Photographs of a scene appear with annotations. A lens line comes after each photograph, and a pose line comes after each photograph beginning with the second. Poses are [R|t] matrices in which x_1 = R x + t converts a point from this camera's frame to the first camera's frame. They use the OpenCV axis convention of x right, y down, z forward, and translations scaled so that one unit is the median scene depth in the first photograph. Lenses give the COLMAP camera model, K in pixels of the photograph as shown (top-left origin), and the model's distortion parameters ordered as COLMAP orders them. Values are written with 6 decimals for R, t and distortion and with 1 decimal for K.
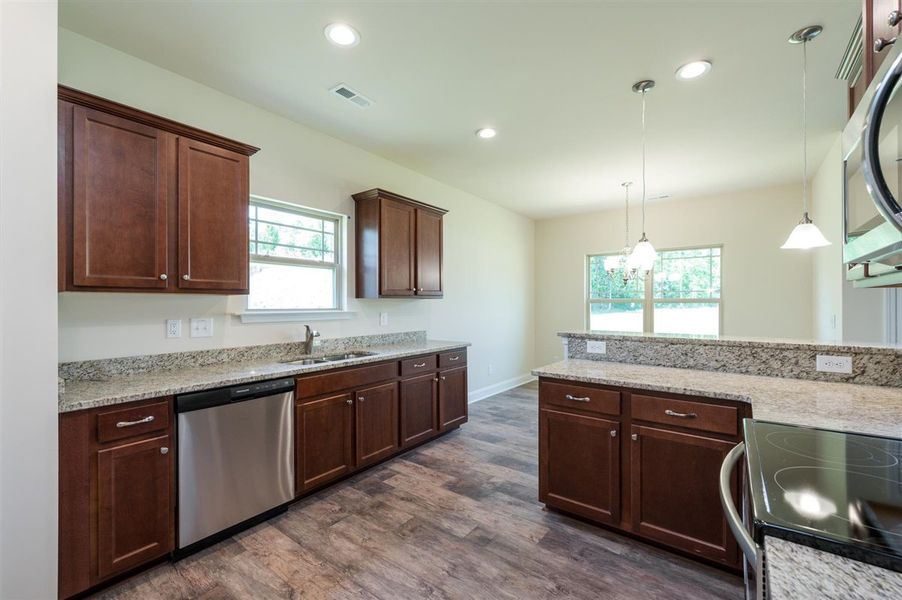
lens RADIAL K [[380.0, 0, 462.0], [0, 380.0, 305.4], [0, 0, 1]] dist [0.000064, 0.000335]
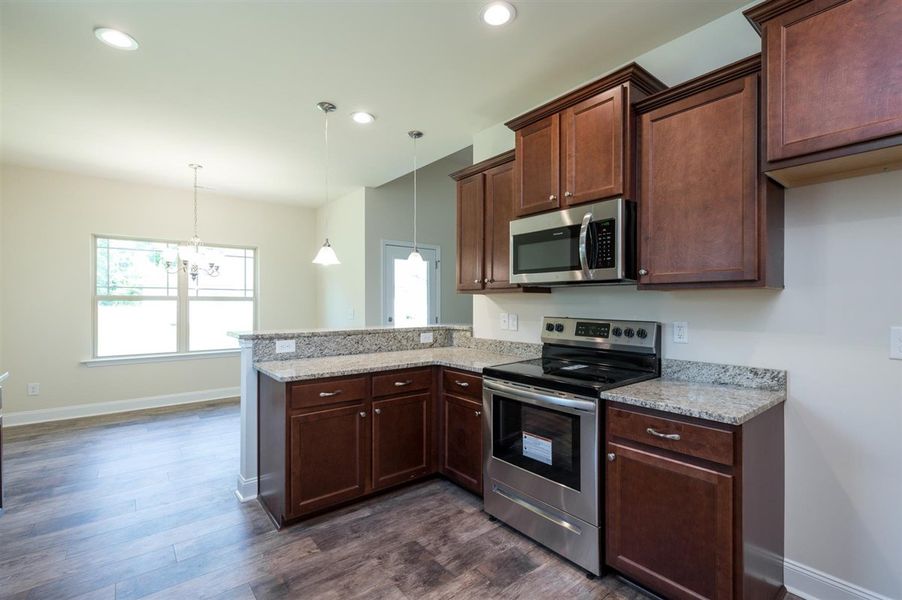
lens RADIAL K [[397.7, 0, 446.7], [0, 397.7, 305.8], [0, 0, 1]] dist [-0.010796, -0.000210]
pose [[0.259056, -0.008689, 0.965823, -0.587304], [0.000920, 0.999961, 0.008749, -0.003237], [-0.965862, -0.001378, 0.259054, 0.374261]]
